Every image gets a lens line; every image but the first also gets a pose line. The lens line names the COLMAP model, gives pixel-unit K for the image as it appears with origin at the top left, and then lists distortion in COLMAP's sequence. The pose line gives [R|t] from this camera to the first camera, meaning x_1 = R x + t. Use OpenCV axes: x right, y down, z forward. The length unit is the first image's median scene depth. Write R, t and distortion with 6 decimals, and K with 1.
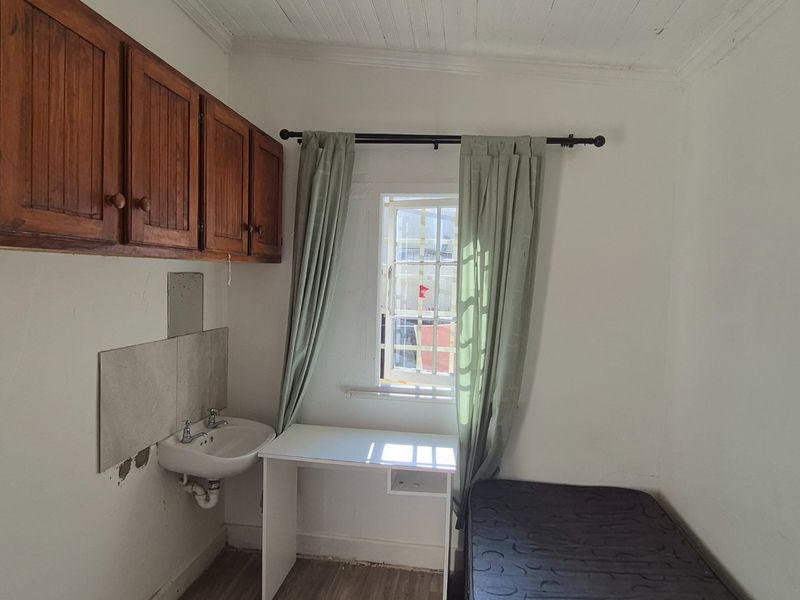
lens RADIAL K [[506.2, 0, 401.0], [0, 506.2, 301.9], [0, 0, 1]] dist [0.000490, 0.001041]
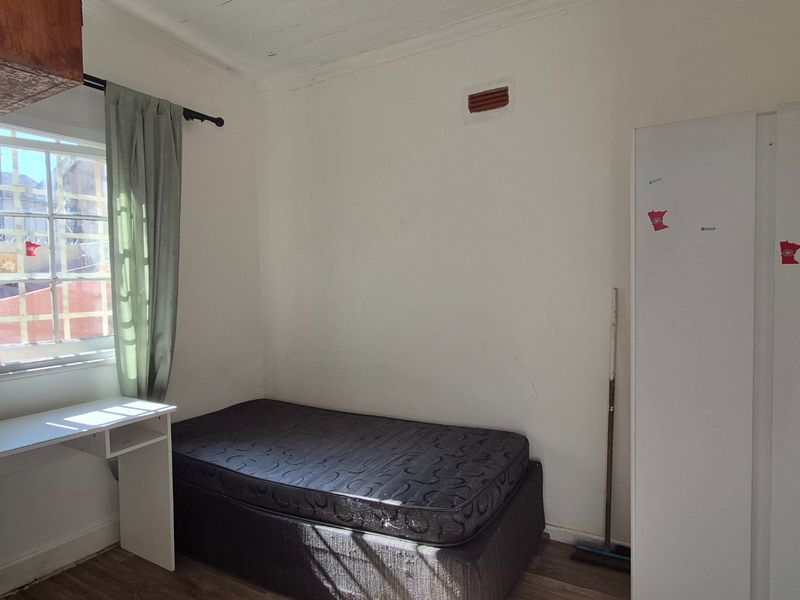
lens RADIAL K [[506.2, 0, 401.2], [0, 506.2, 300.4], [0, 0, 1]] dist [0.000490, 0.001041]
pose [[0.390715, -0.082855, 0.916775, -0.566206], [0.080894, 0.995178, 0.055464, 0.077244], [-0.916950, 0.052491, 0.395534, 0.122943]]
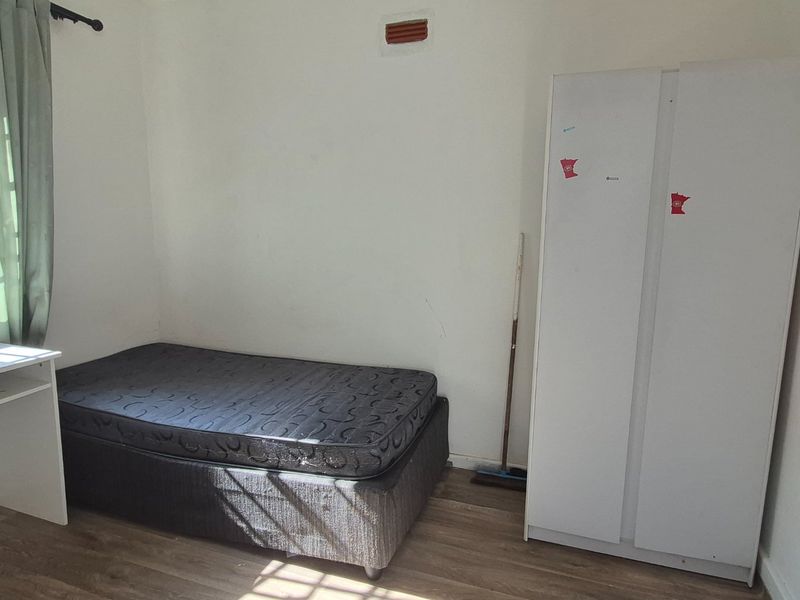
lens RADIAL K [[506.2, 0, 400.9], [0, 506.2, 300.5], [0, 0, 1]] dist [0.000490, 0.001041]
pose [[0.203542, -0.183019, 0.961808, -0.566448], [0.044215, 0.983089, 0.177711, 0.081924], [-0.978067, 0.006354, 0.208192, 0.154632]]
